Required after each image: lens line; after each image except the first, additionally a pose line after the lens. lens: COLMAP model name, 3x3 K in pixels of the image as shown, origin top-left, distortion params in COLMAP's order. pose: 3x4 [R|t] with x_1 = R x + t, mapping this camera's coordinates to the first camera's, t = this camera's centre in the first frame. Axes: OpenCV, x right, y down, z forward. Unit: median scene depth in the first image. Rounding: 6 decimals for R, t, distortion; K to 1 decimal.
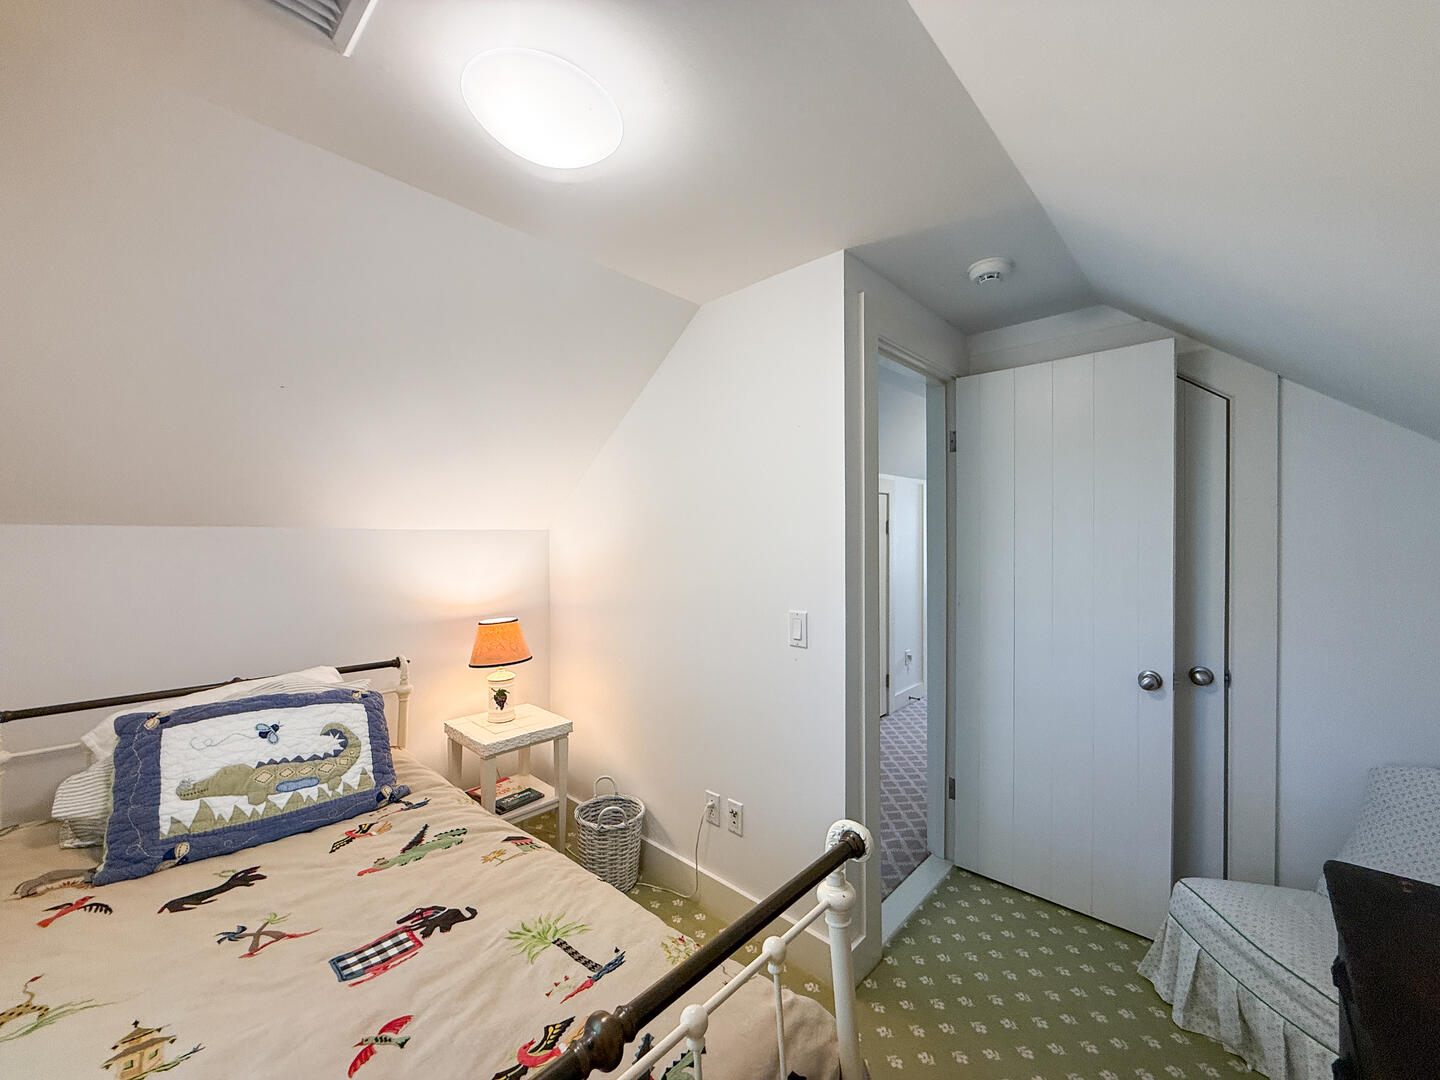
lens RADIAL K [[568.8, 0, 723.5], [0, 568.8, 544.0], [0, 0, 1]] dist [-0.001228, -0.000534]
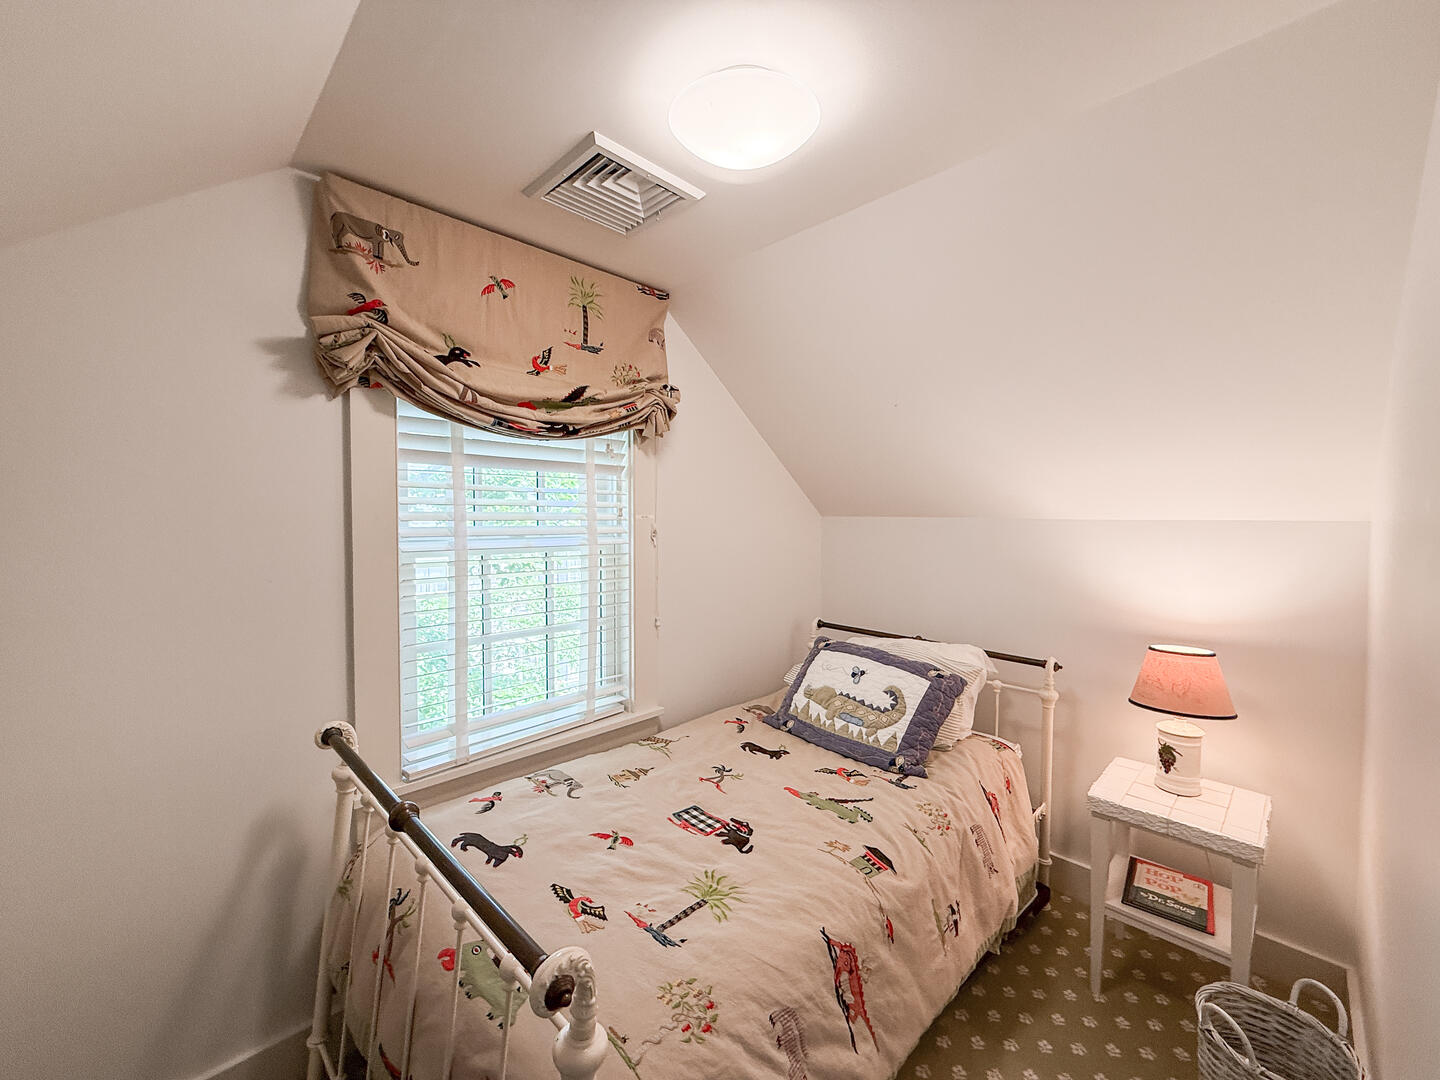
lens RADIAL K [[582.1, 0, 720.0], [0, 582.1, 540.0], [0, 0, 1]] dist [-0.000735, -0.000119]
pose [[-0.041038, 0.045250, -0.998132, 0.588843], [-0.019445, 0.998749, 0.046077, -0.039618], [0.998968, 0.021300, -0.040107, 0.780895]]
